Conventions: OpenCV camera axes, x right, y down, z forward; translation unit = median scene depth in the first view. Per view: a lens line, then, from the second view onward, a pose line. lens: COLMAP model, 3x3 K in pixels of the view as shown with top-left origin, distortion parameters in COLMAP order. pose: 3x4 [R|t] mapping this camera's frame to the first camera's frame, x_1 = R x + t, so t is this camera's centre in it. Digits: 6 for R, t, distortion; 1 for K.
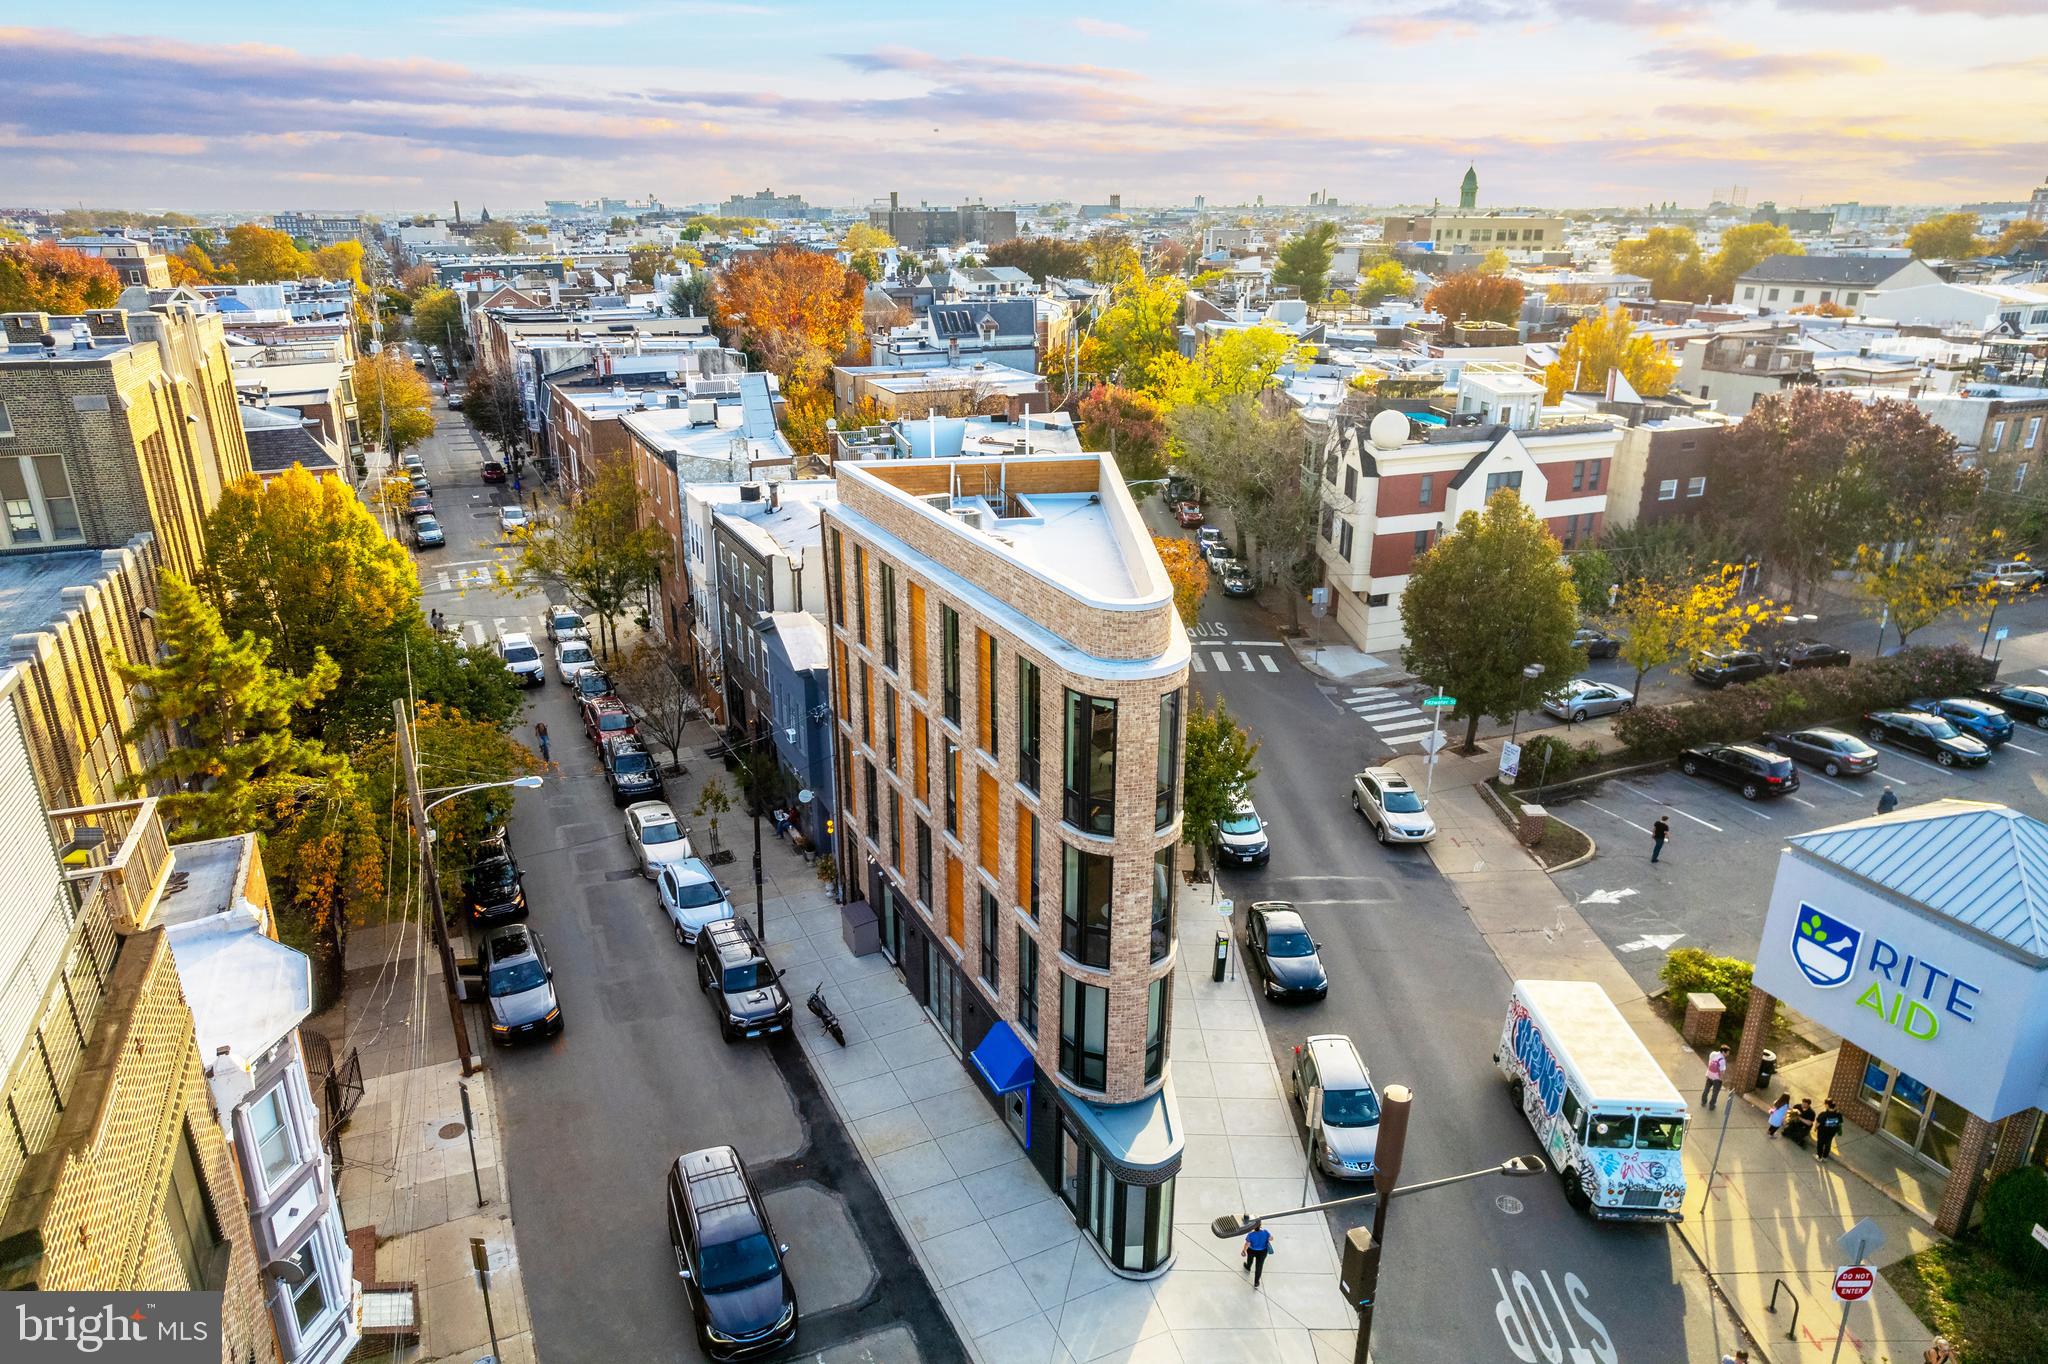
lens RADIAL K [[1322.7, 0, 1006.1], [0, 1322.7, 689.9], [0, 0, 1]] dist [-0.076398, 0.083936]
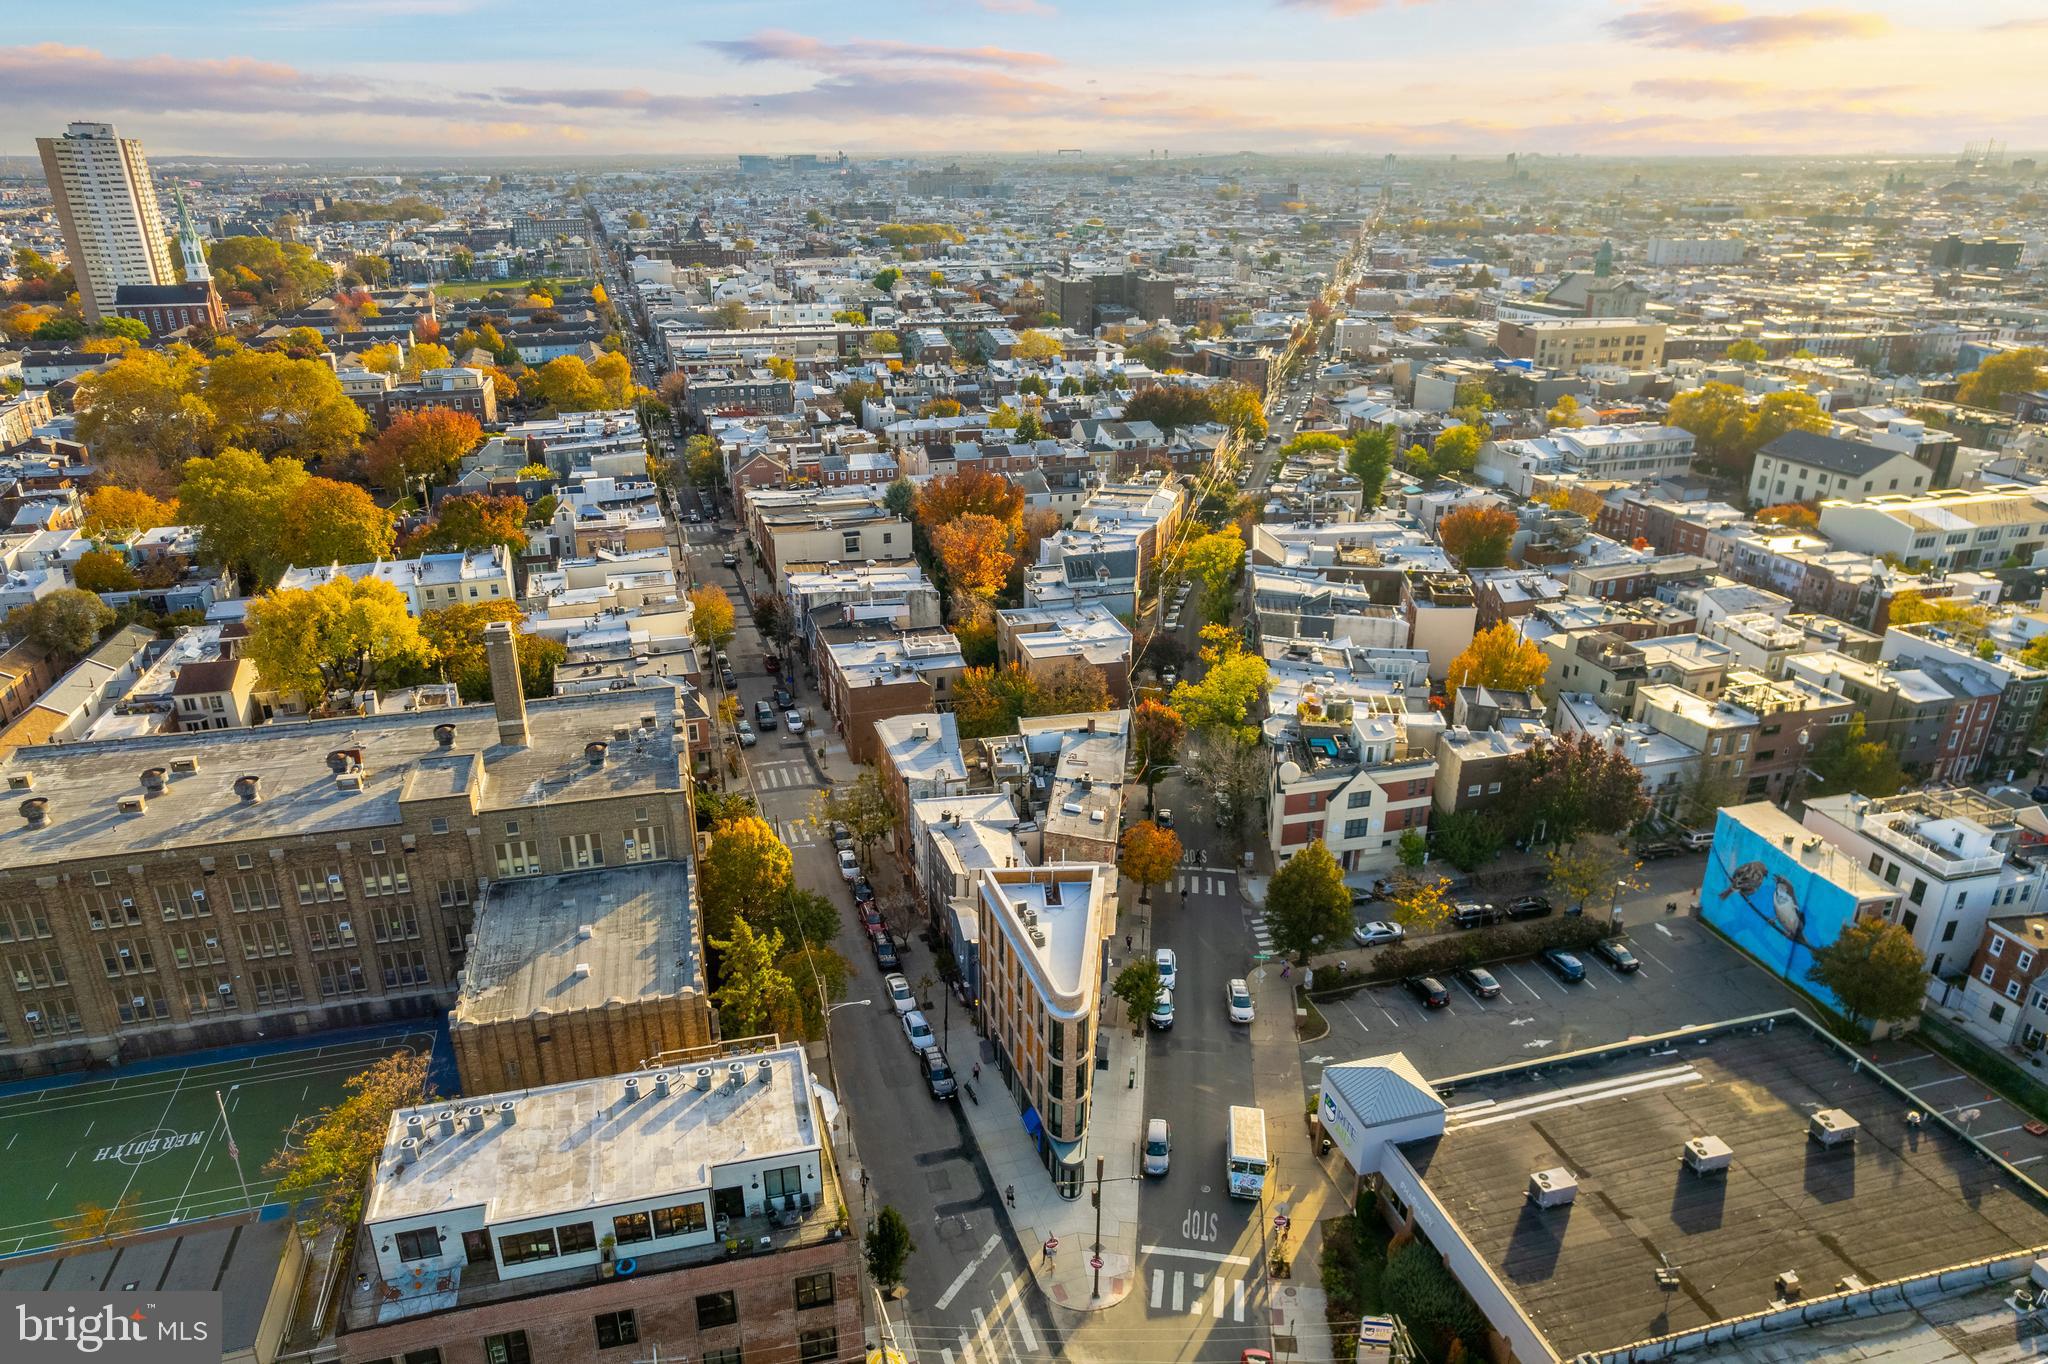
lens RADIAL K [[1322.7, 0, 1006.1], [0, 1322.7, 689.9], [0, 0, 1]] dist [-0.076398, 0.083936]
pose [[0.991345, 0.050537, -0.121163, 0.160703], [-0.045838, 0.998096, 0.041269, -0.510158], [0.123018, -0.035358, 0.991774, -1.193982]]
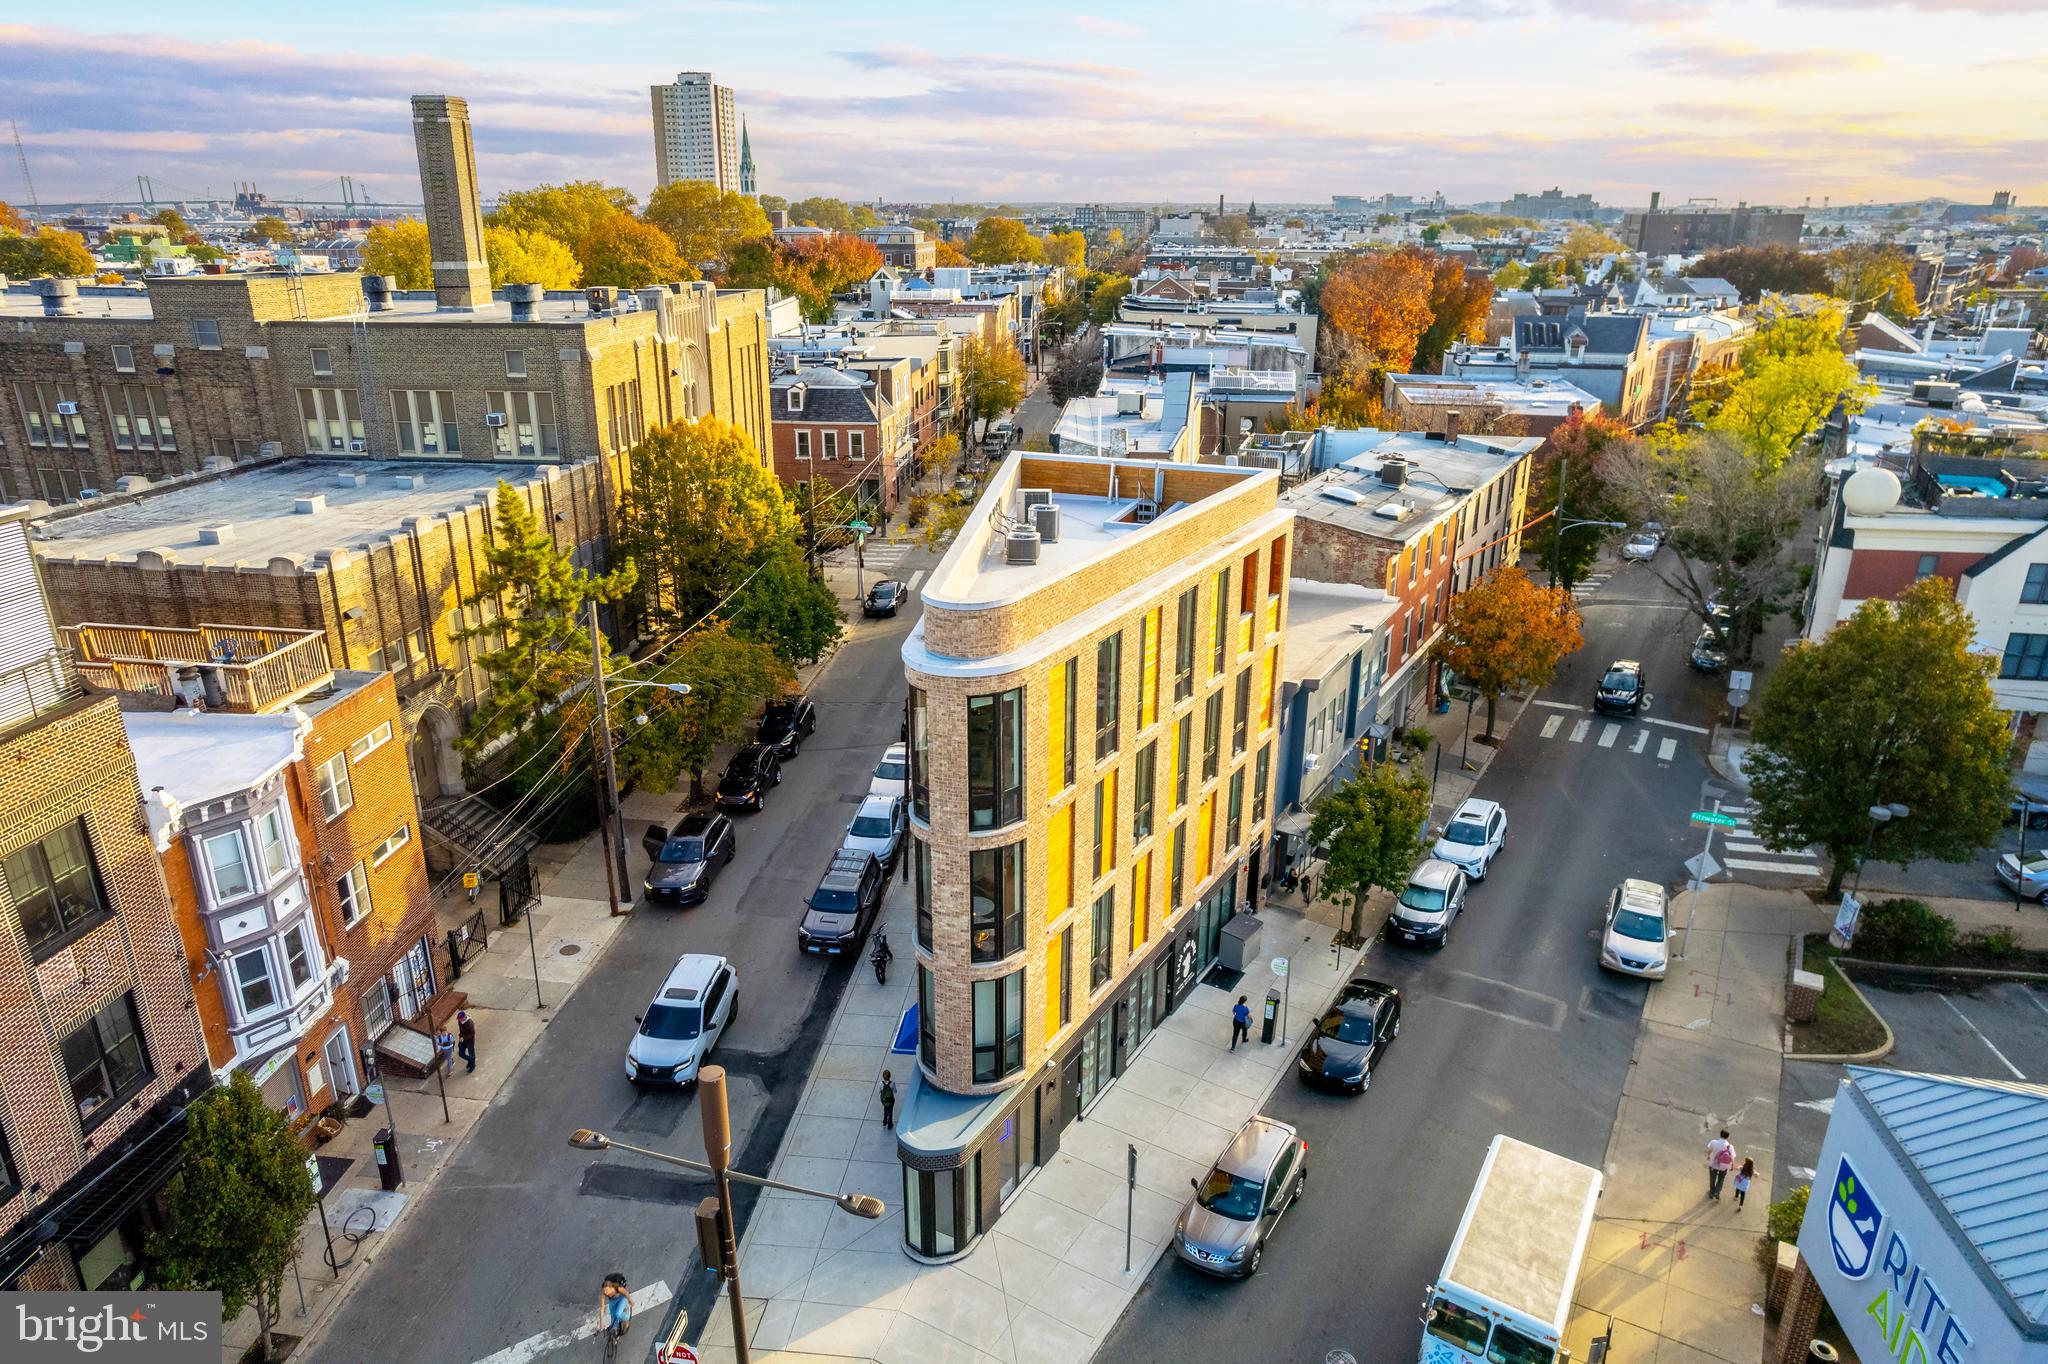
lens RADIAL K [[1326.2, 0, 1003.6], [0, 1326.2, 687.0], [0, 0, 1]] dist [-0.078328, 0.081854]
pose [[0.849734, 0.182465, -0.494630, 0.353355], [-0.182569, 0.981991, 0.048611, -0.031607], [0.494592, 0.048998, 0.867743, 0.072398]]
